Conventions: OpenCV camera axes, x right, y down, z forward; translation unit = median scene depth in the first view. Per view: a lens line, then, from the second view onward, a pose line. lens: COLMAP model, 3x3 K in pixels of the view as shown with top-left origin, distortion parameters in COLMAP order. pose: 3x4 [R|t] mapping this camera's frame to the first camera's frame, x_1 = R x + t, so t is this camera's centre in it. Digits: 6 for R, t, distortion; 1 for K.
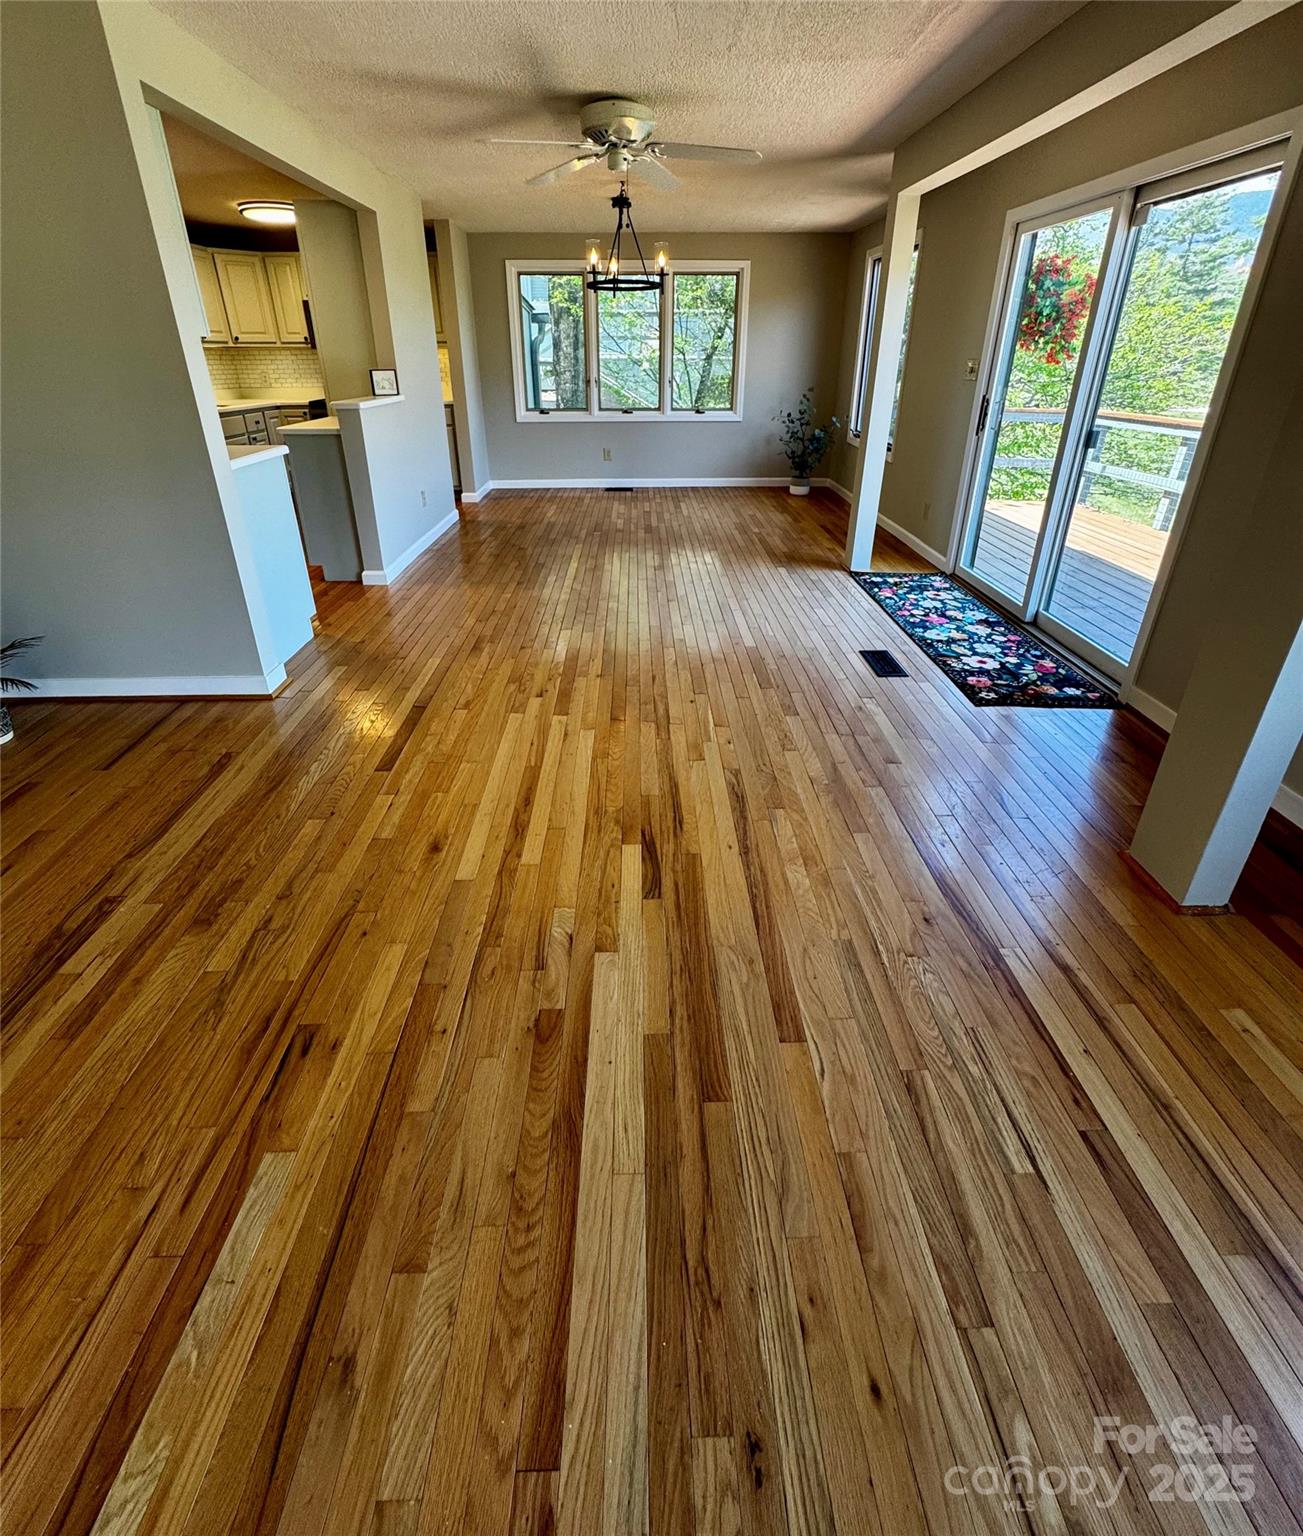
lens RADIAL K [[698.8, 0, 650.5], [0, 698.8, 669.3], [0, 0, 1]] dist [0.000600, 0.000269]
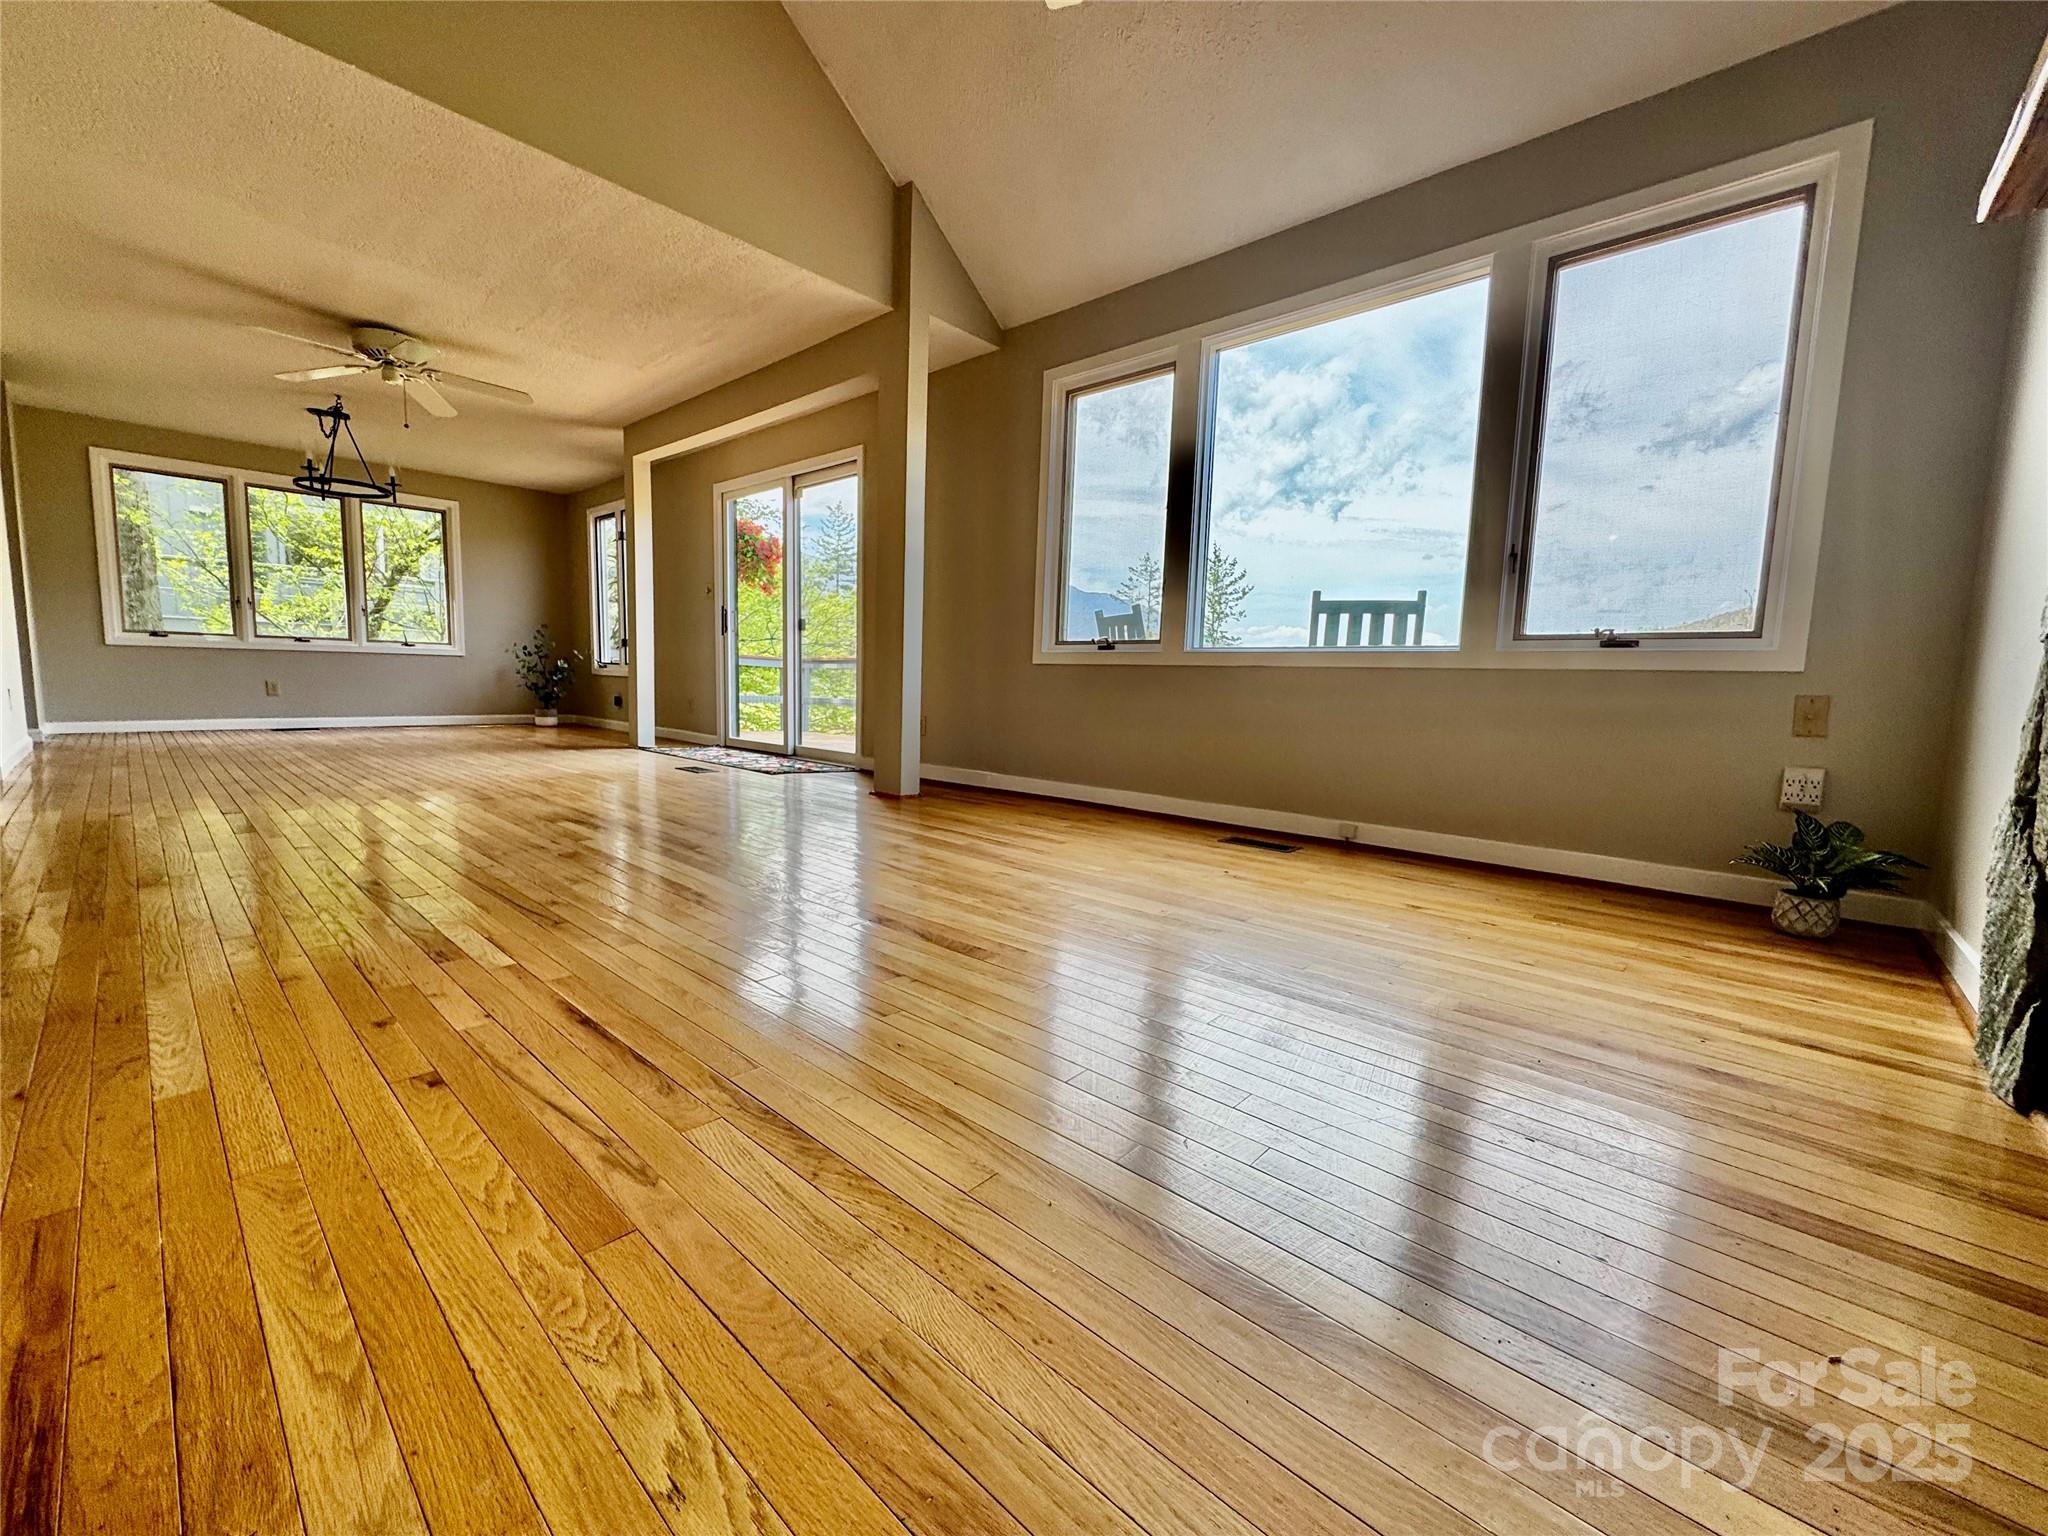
lens RADIAL K [[819.1, 0, 1024.0], [0, 819.1, 768.0], [0, 0, 1]] dist [-0.000644, -0.000054]
pose [[0.689184, -0.058264, 0.722240, -0.290804], [0.273669, 0.943865, -0.185000, 0.367800], [-0.670918, 0.325154, 0.666441, -0.348249]]
